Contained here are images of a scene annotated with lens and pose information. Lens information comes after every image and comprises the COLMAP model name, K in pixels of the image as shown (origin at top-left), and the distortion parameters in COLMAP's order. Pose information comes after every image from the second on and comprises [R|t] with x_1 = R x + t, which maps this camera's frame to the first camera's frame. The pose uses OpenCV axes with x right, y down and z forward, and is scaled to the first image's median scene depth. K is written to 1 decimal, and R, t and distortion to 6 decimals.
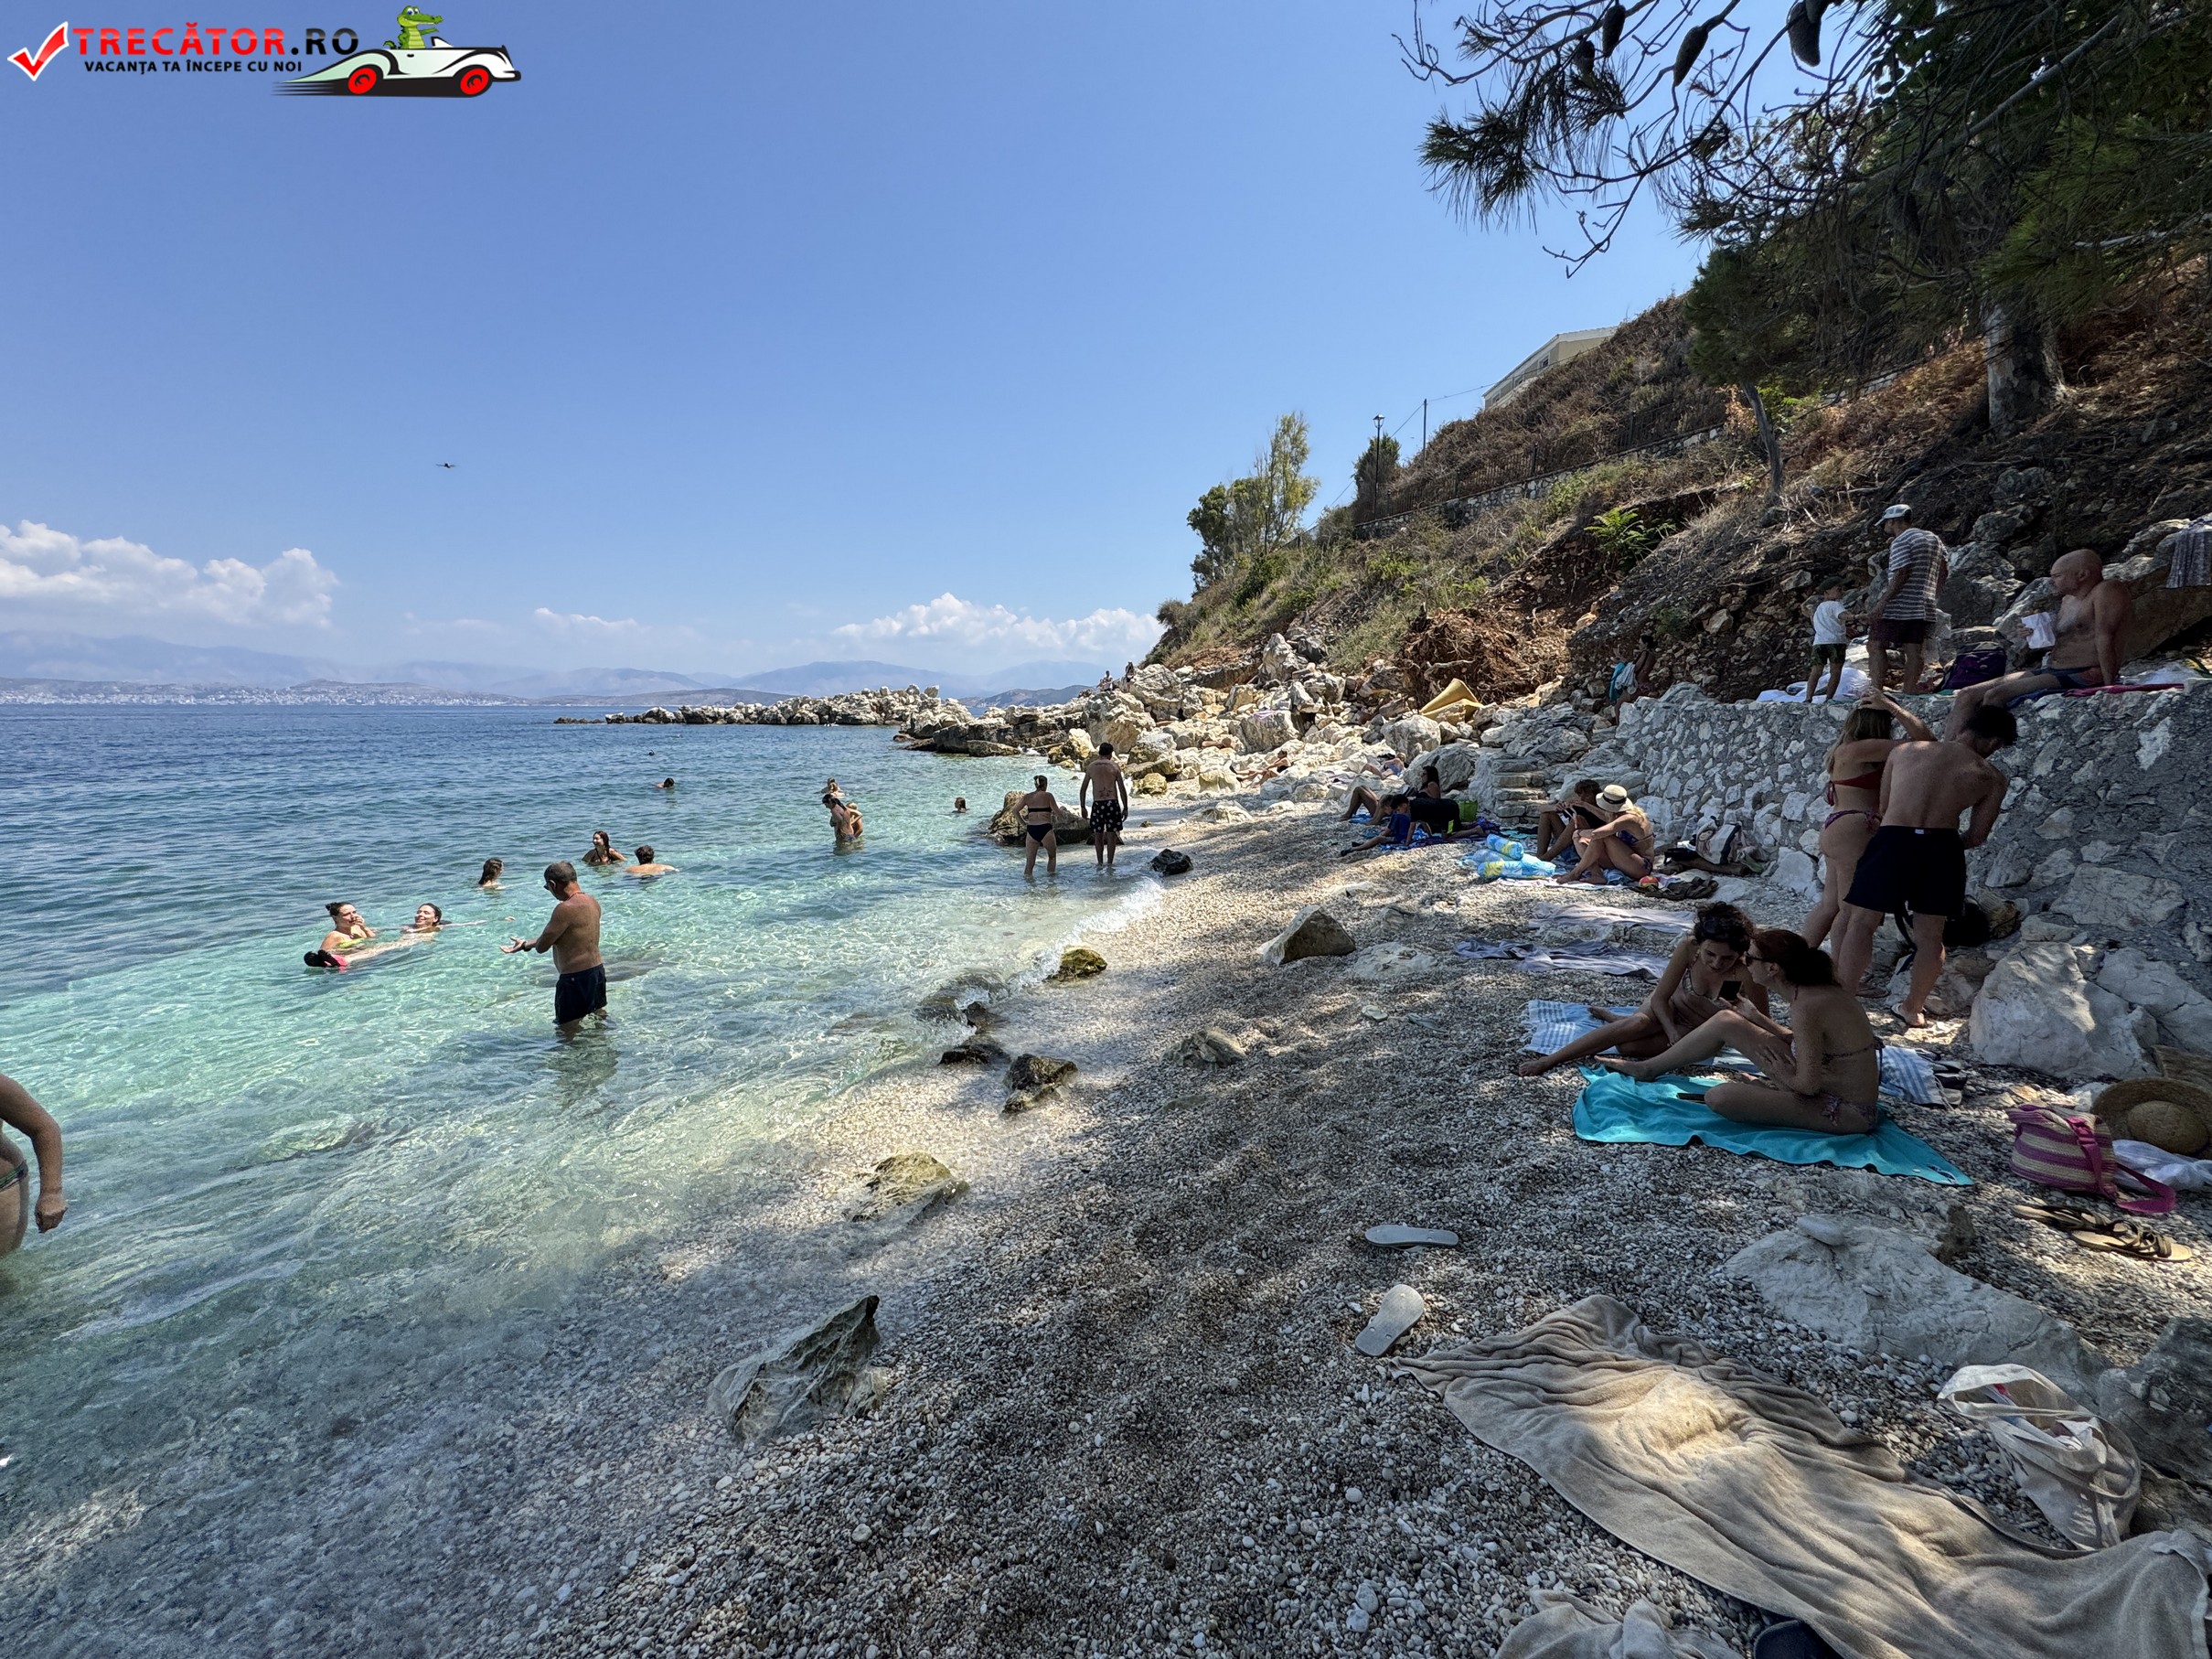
lens RADIAL K [[880.9, 0, 1104.3], [0, 880.9, 825.6], [0, 0, 1]] dist [-0.001242, 0.000612]
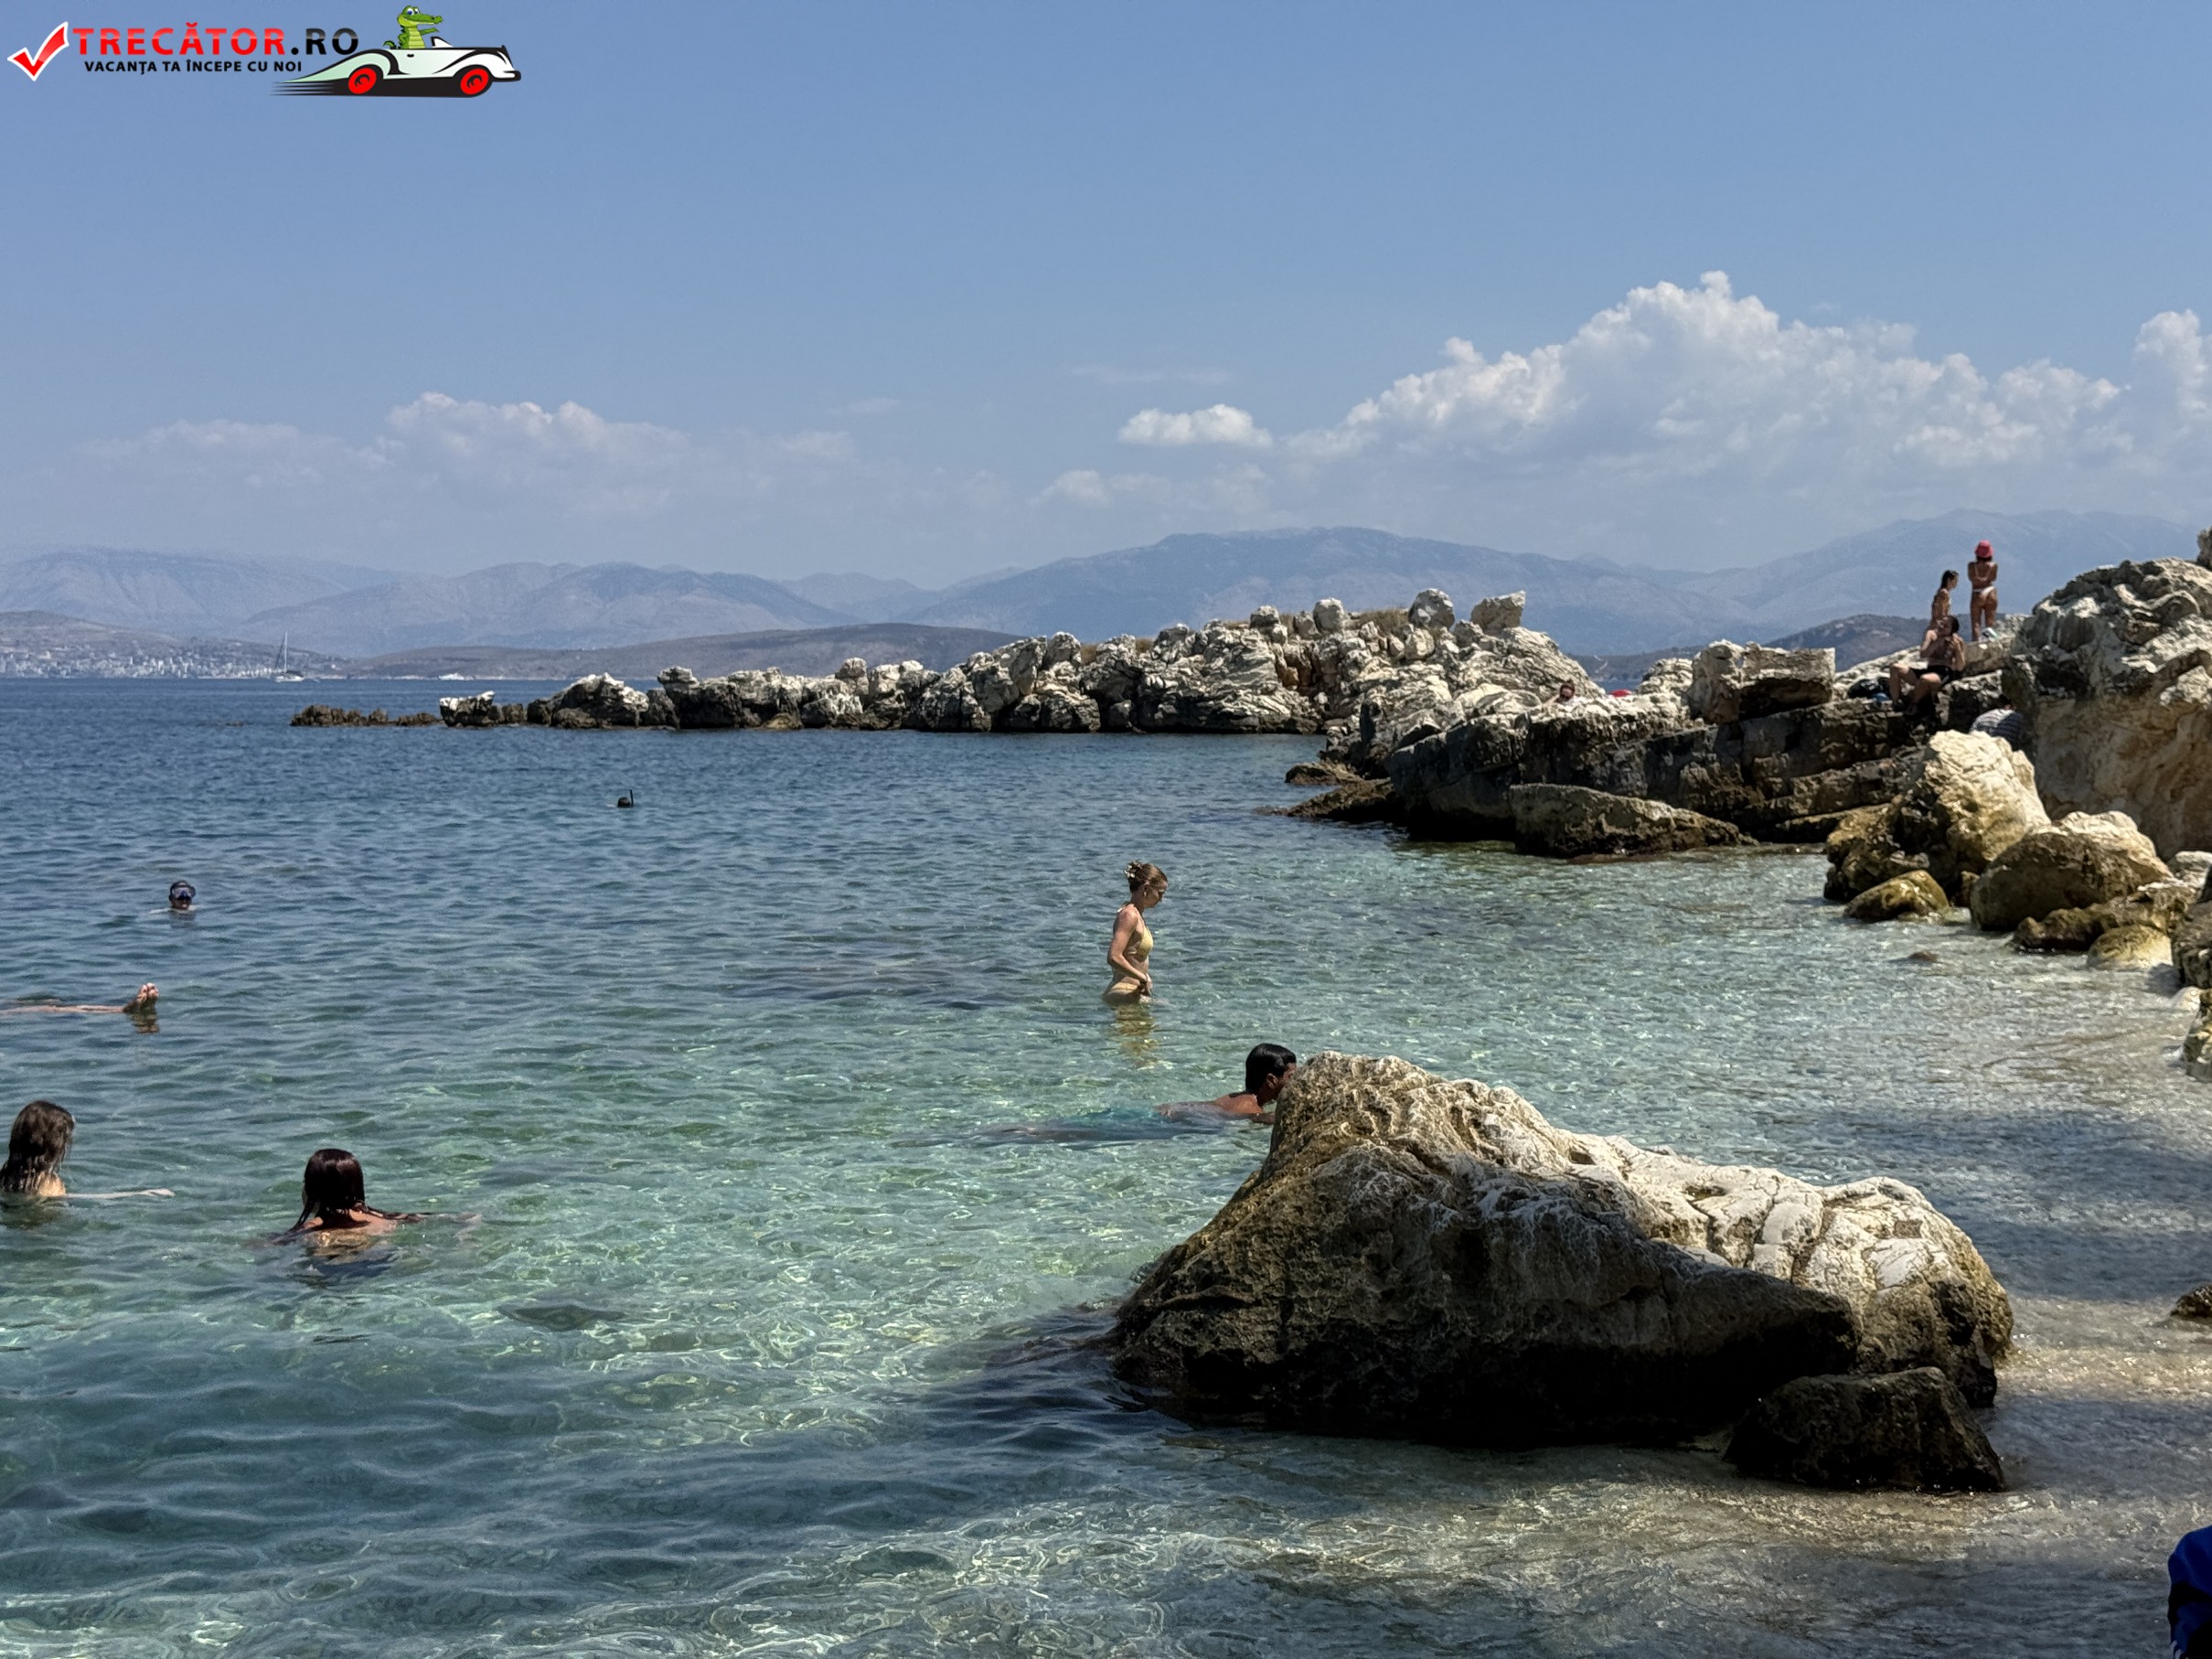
lens RADIAL K [[3093.7, 0, 1088.9], [0, 3093.7, 816.1], [0, 0, 1]] dist [0.132265, 0.000000]
pose [[0.942170, 0.012620, -0.334897, 0.030234], [-0.042891, 0.995614, -0.083150, -0.020553], [0.332379, 0.092705, 0.938579, 0.265624]]
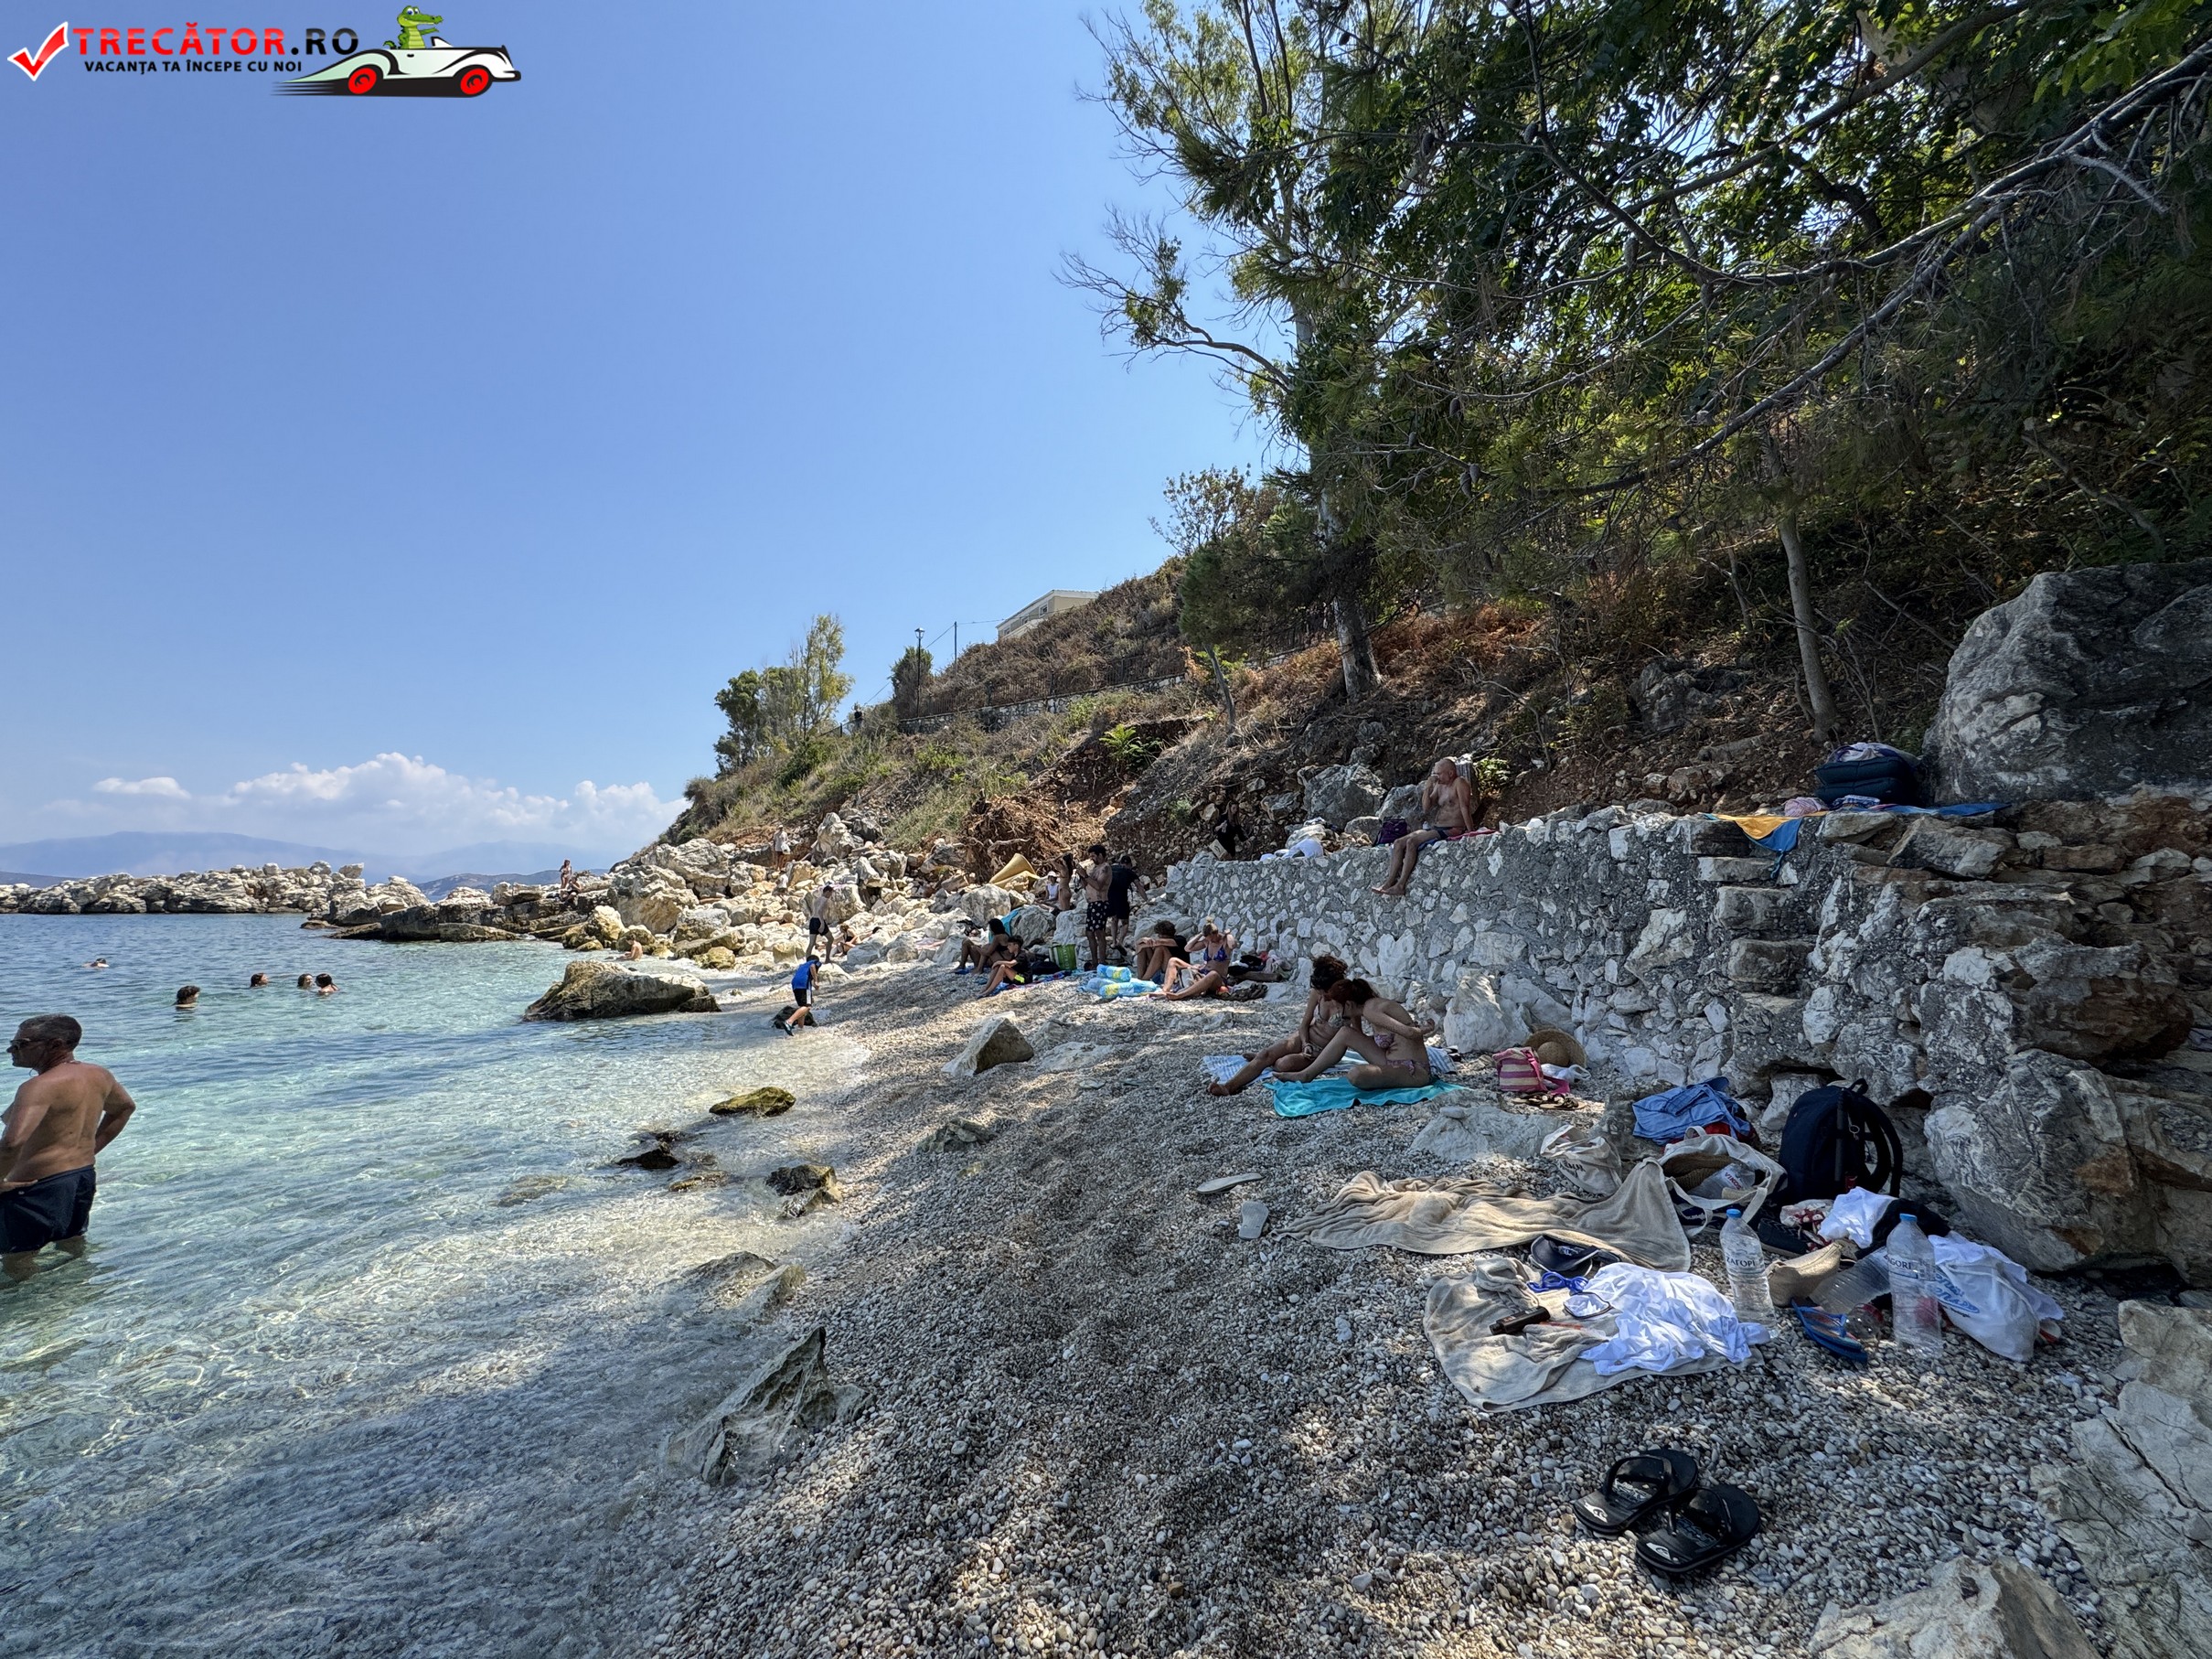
lens RADIAL K [[880.9, 0, 1105.0], [0, 880.9, 830.9], [0, 0, 1]] dist [-0.001242, 0.000612]
pose [[0.863096, 0.040651, 0.503402, -0.058016], [0.064399, 0.979761, -0.189531, 0.020466], [-0.500918, 0.196002, 0.843009, -0.016330]]
